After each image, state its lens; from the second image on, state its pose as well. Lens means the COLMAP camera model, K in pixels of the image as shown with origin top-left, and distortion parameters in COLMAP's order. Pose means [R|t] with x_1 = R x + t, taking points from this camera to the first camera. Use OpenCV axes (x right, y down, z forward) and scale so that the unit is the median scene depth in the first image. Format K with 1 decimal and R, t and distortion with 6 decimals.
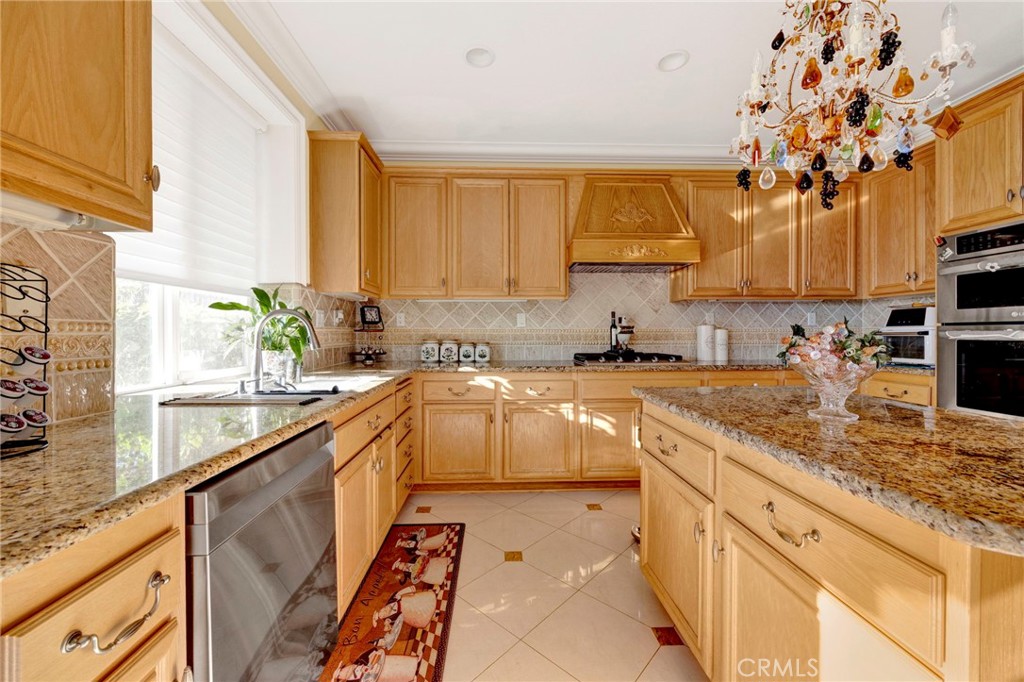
lens RADIAL K [[395.0, 0, 510.6], [0, 395.0, 336.5], [0, 0, 1]] dist [-0.000396, -0.000042]
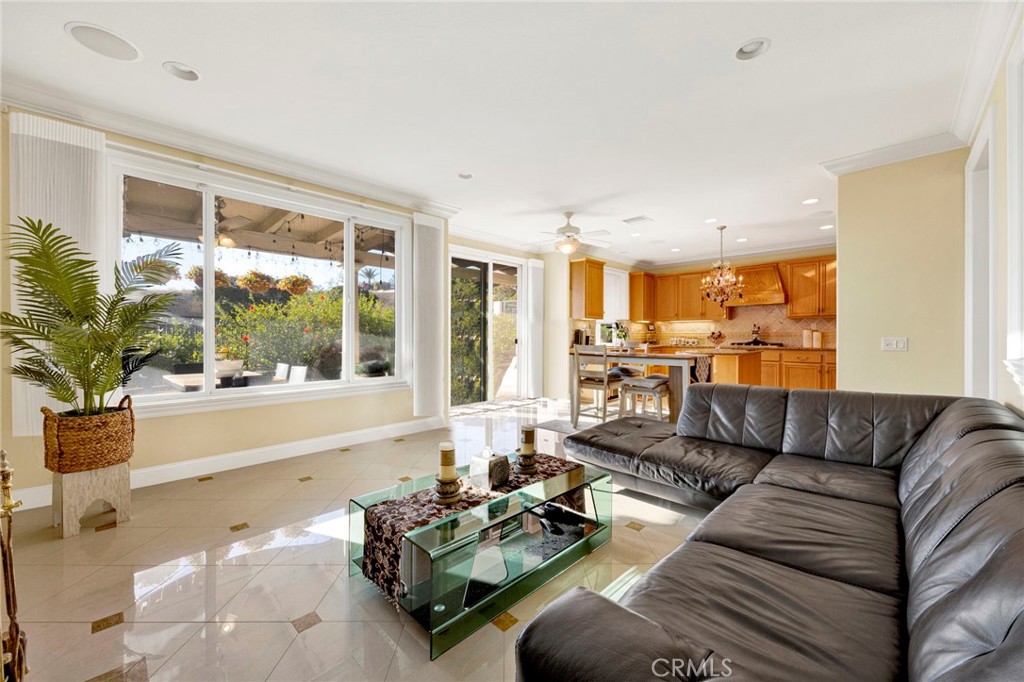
lens RADIAL K [[395.0, 0, 510.6], [0, 395.0, 336.5], [0, 0, 1]] dist [-0.000396, -0.000042]
pose [[0.693765, 0.003196, -0.720194, 0.971246], [-0.003950, 0.999992, 0.000633, 0.010068], [0.720191, 0.002405, 0.693772, -1.648276]]
